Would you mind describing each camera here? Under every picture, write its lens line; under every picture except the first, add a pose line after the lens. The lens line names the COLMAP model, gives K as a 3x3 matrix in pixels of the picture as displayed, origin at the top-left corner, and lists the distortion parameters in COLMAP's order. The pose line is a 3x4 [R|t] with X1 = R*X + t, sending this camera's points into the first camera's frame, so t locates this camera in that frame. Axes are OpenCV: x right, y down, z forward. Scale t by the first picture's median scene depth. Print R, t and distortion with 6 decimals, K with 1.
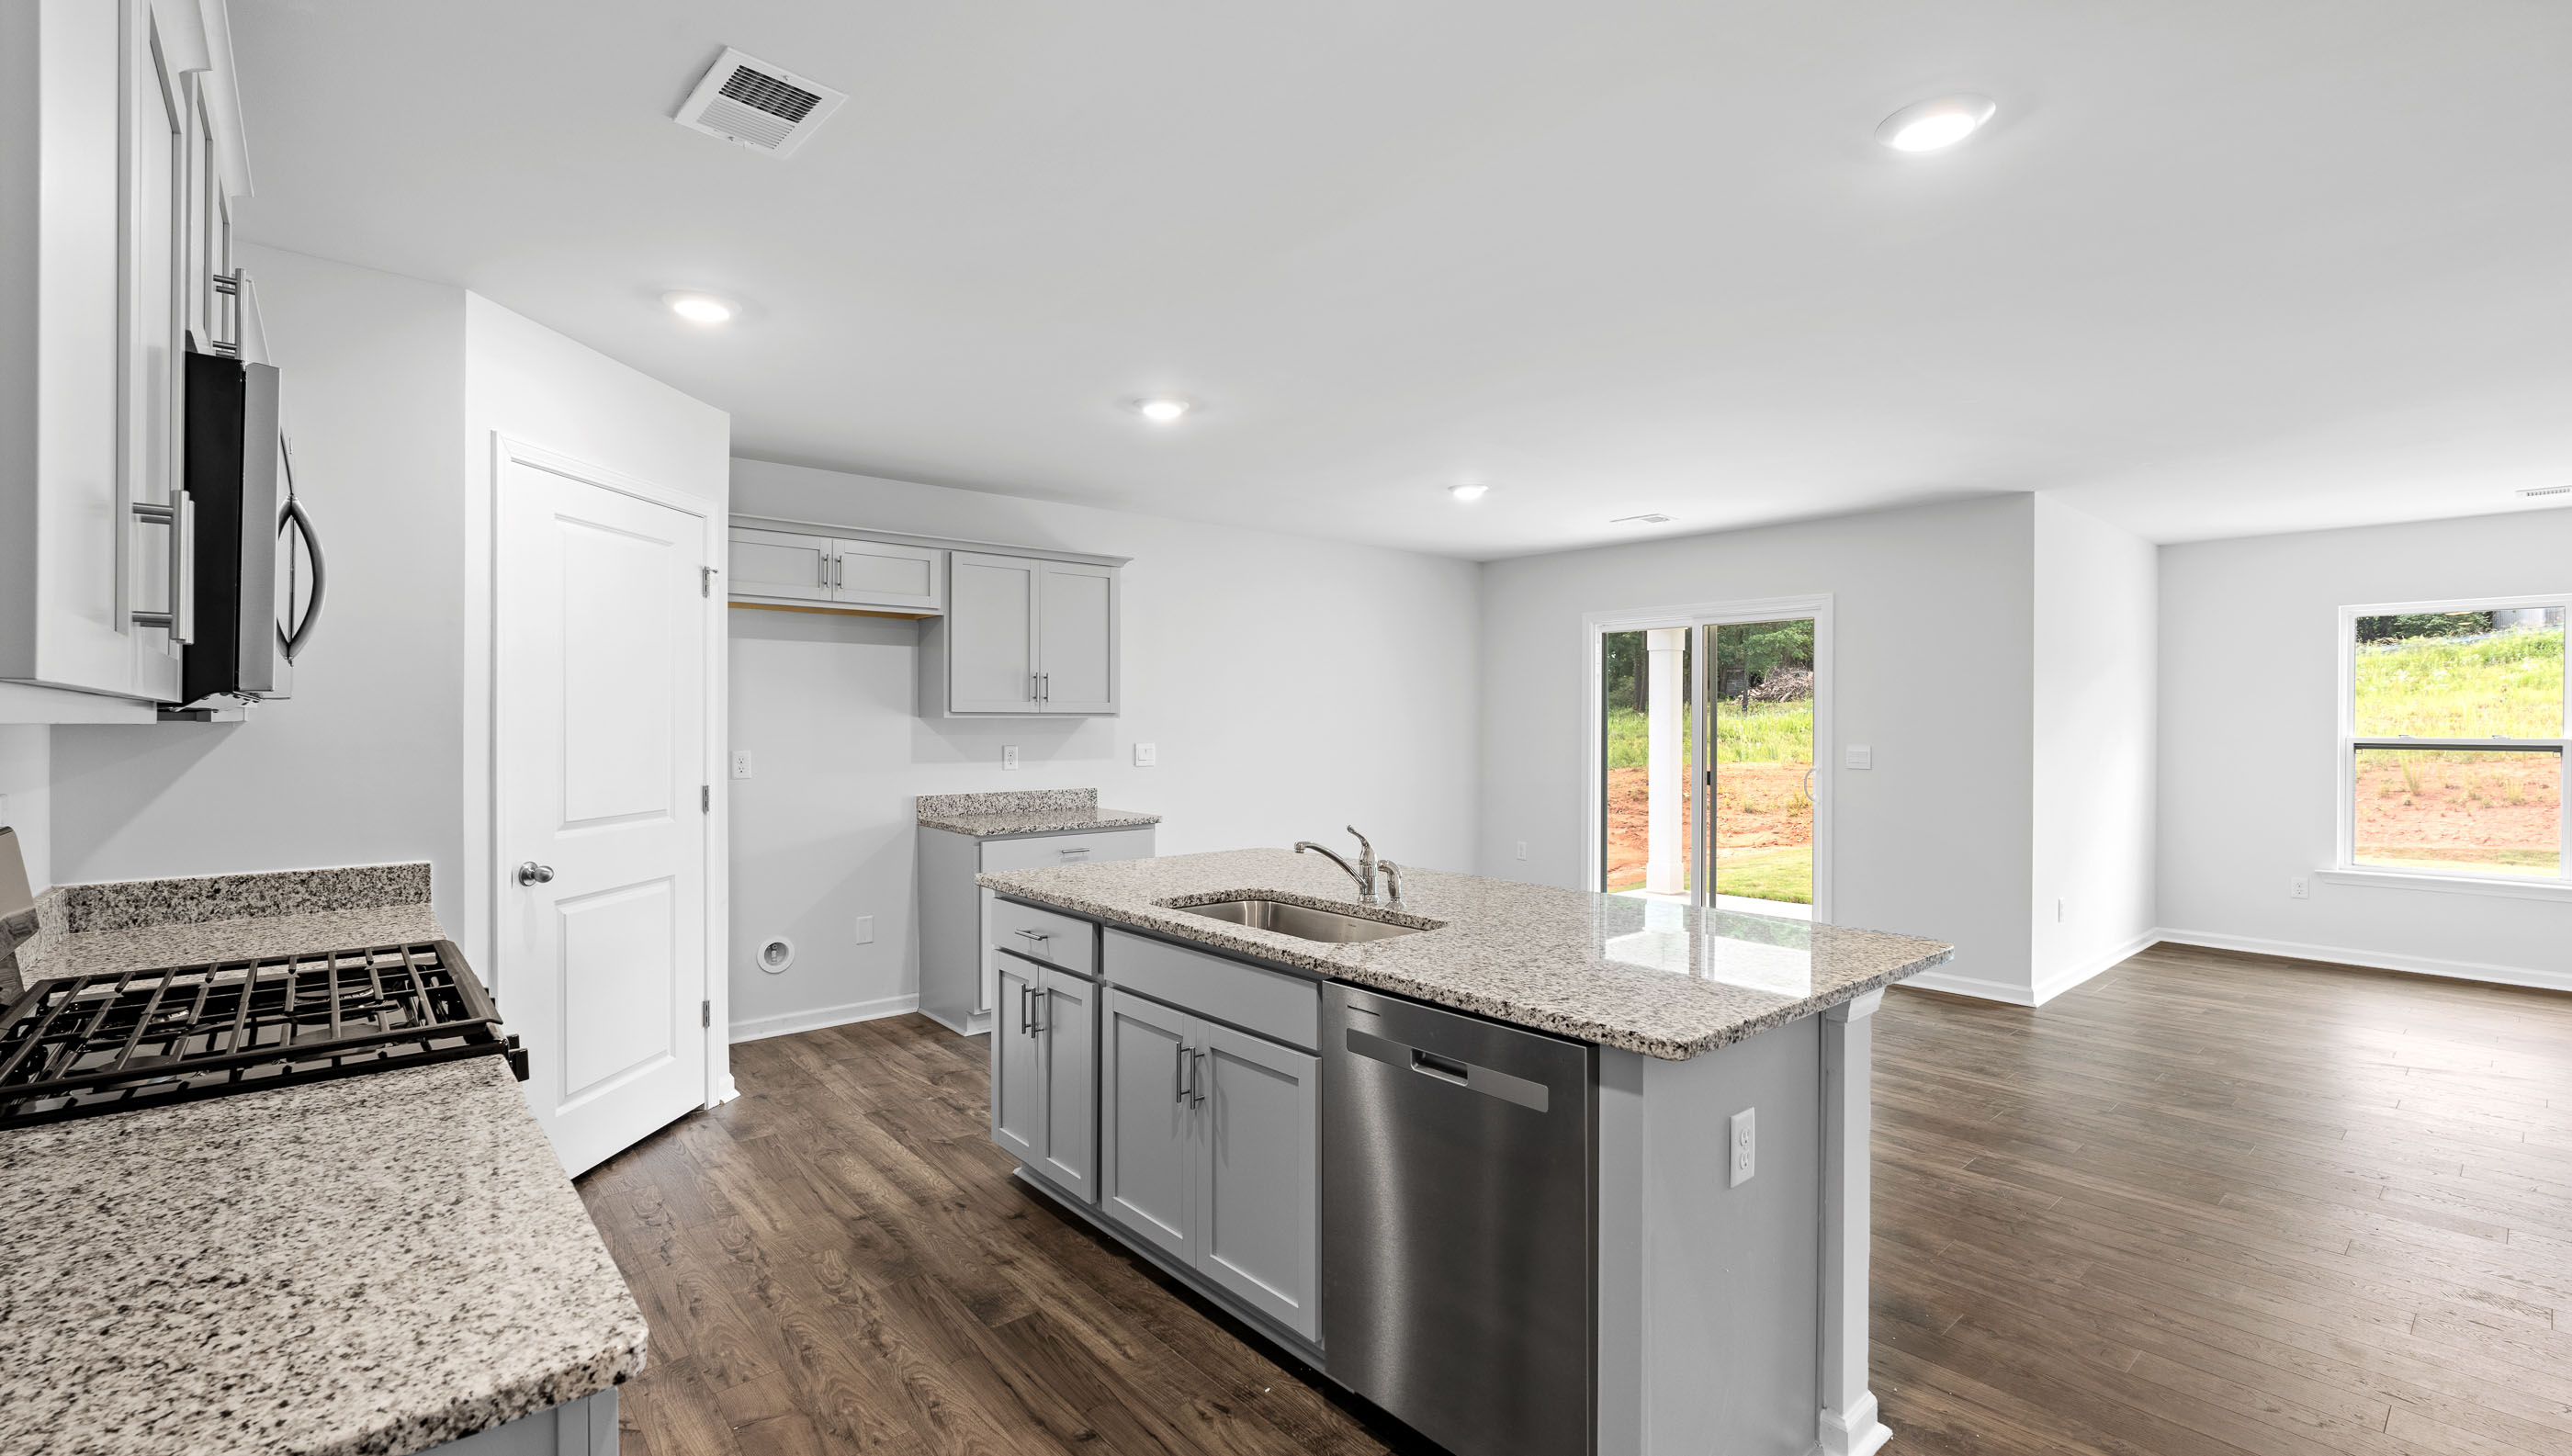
lens RADIAL K [[1118.6, 0, 1291.3], [0, 1118.6, 727.9], [0, 0, 1]] dist [-0.003035, -0.000861]
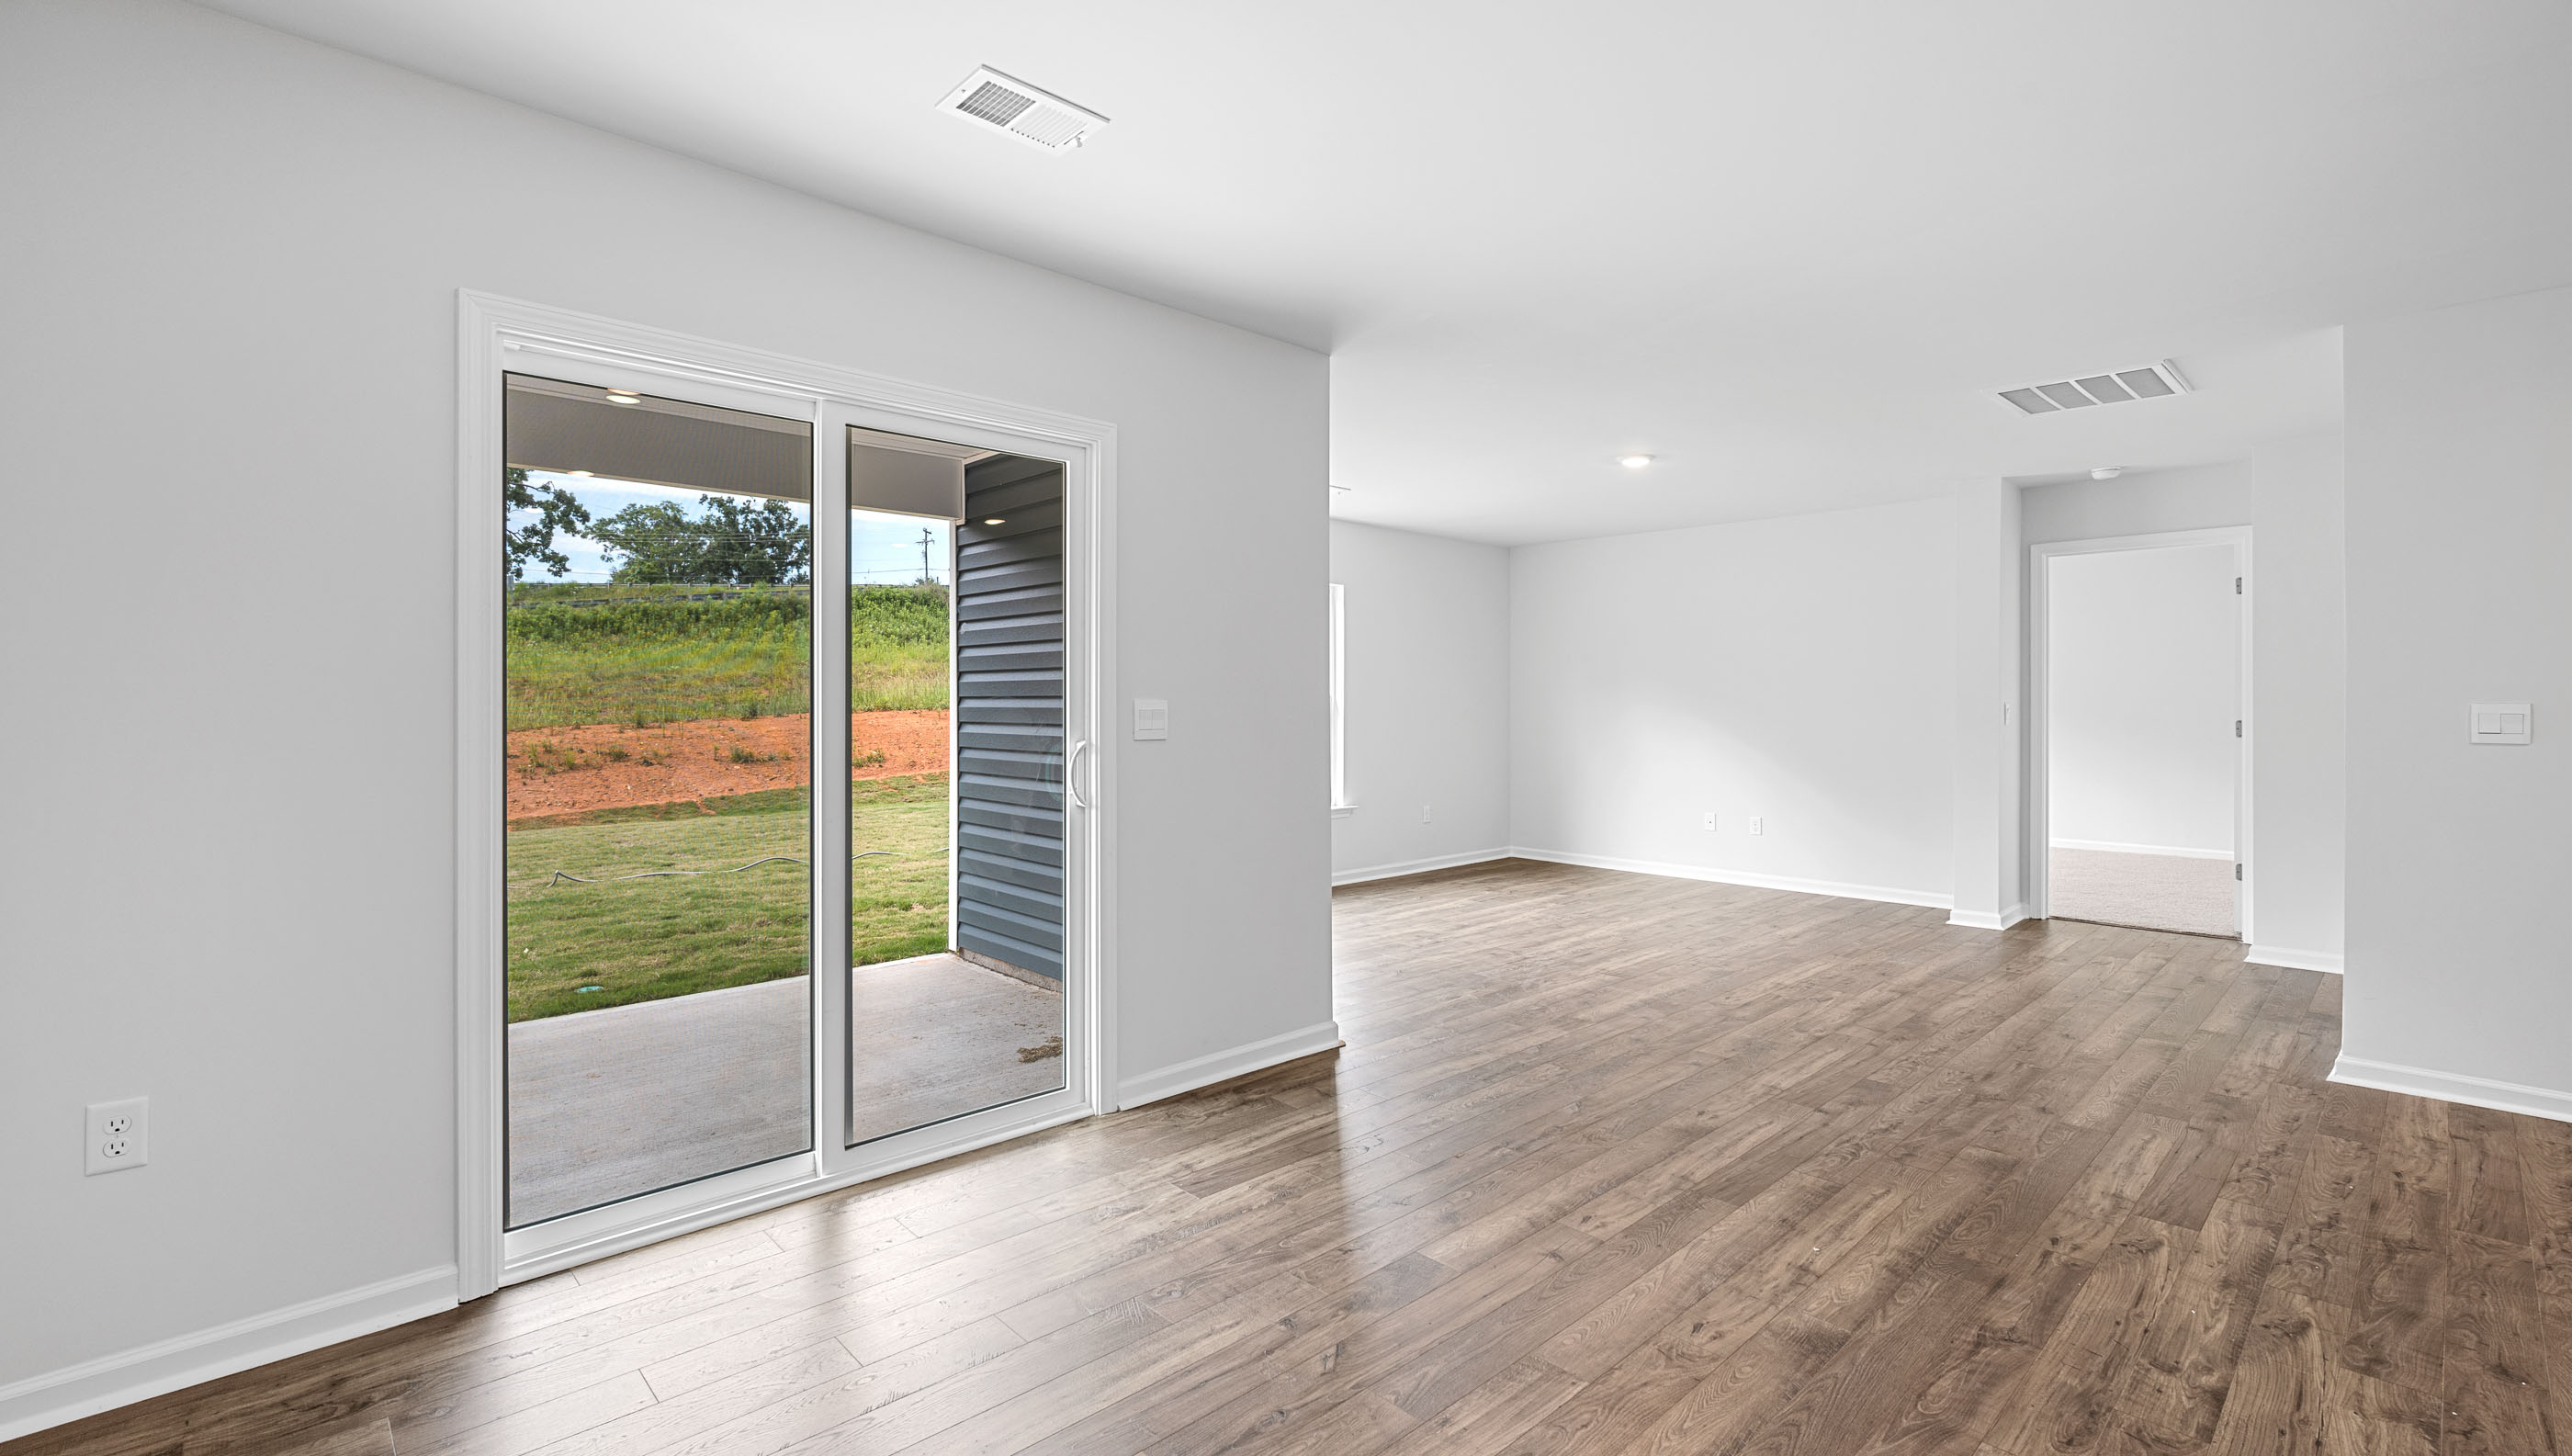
lens RADIAL K [[1118.6, 0, 1282.0], [0, 1118.6, 700.2], [0, 0, 1]] dist [-0.003035, -0.000861]
pose [[-0.045602, 0.001304, 0.998959, -0.128199], [0.005202, 0.999986, -0.001067, 0.028931], [-0.998946, 0.005148, -0.045608, 1.614039]]
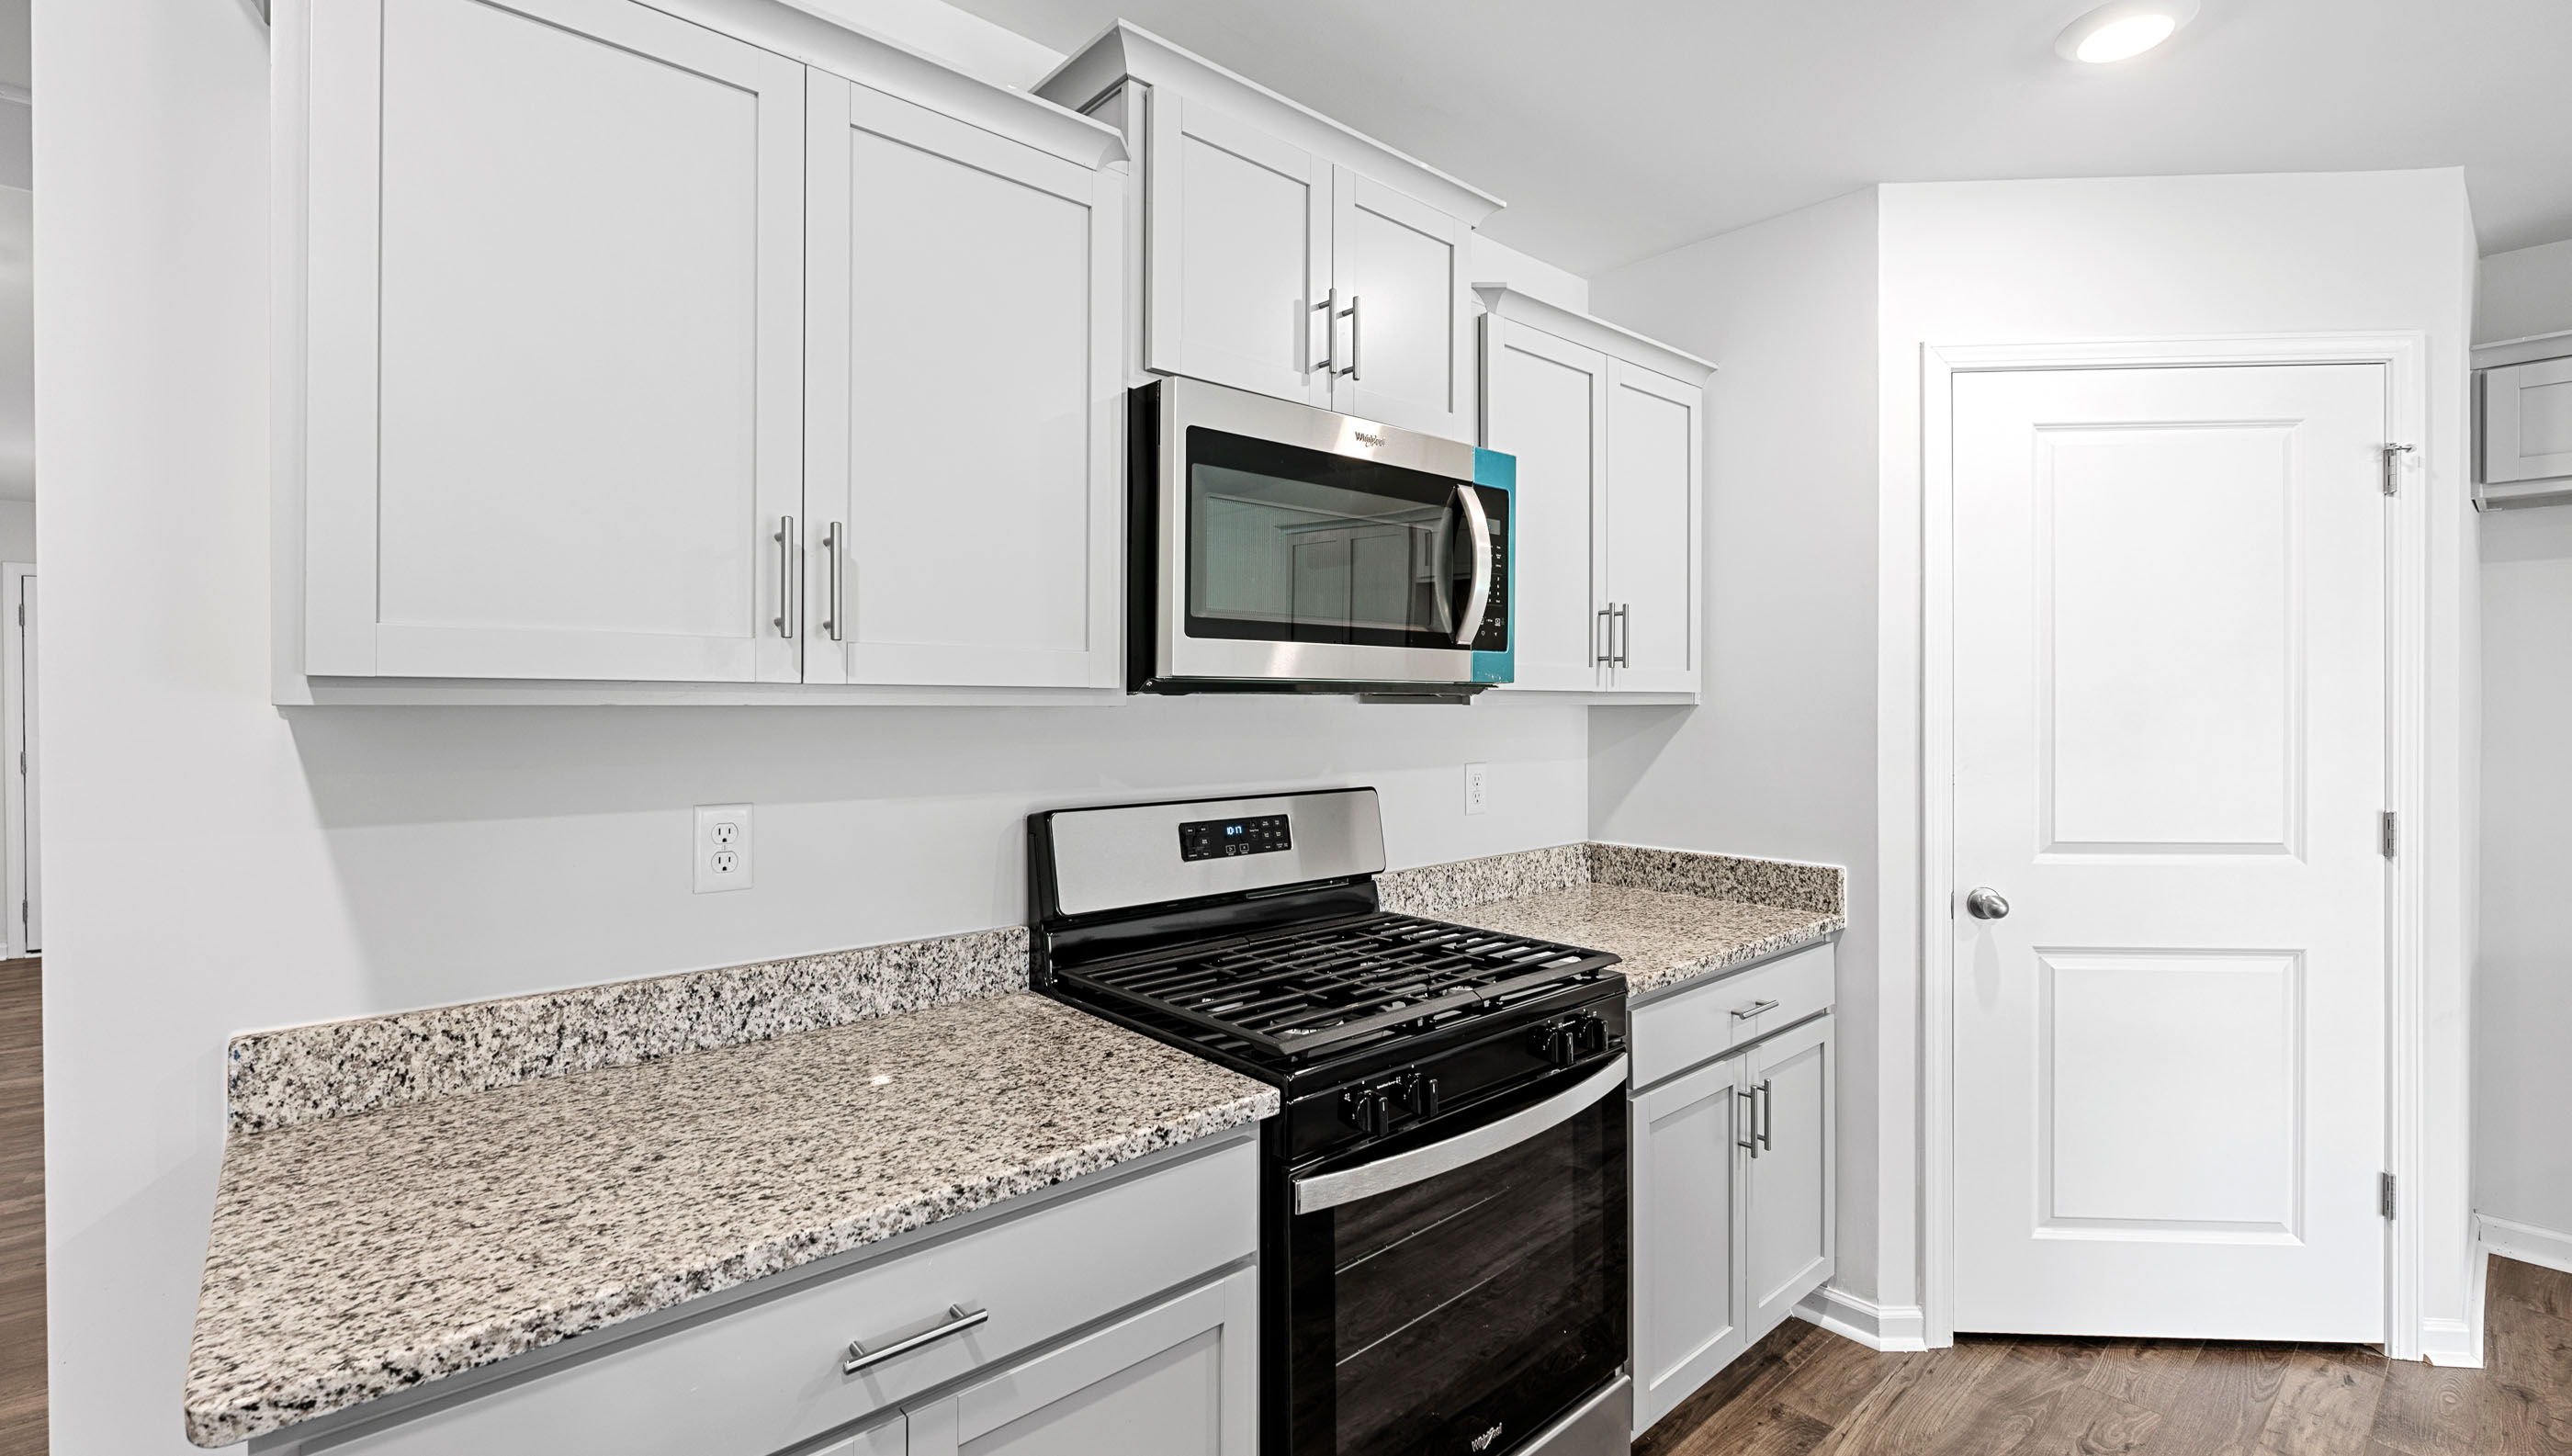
lens RADIAL K [[1118.6, 0, 1278.1], [0, 1118.6, 707.5], [0, 0, 1]] dist [-0.003035, -0.000861]
pose [[0.005911, 0.000929, -0.999982, 0.071516], [-0.004461, 0.999990, 0.000903, -0.002163], [0.999973, 0.004456, 0.005915, 0.442933]]
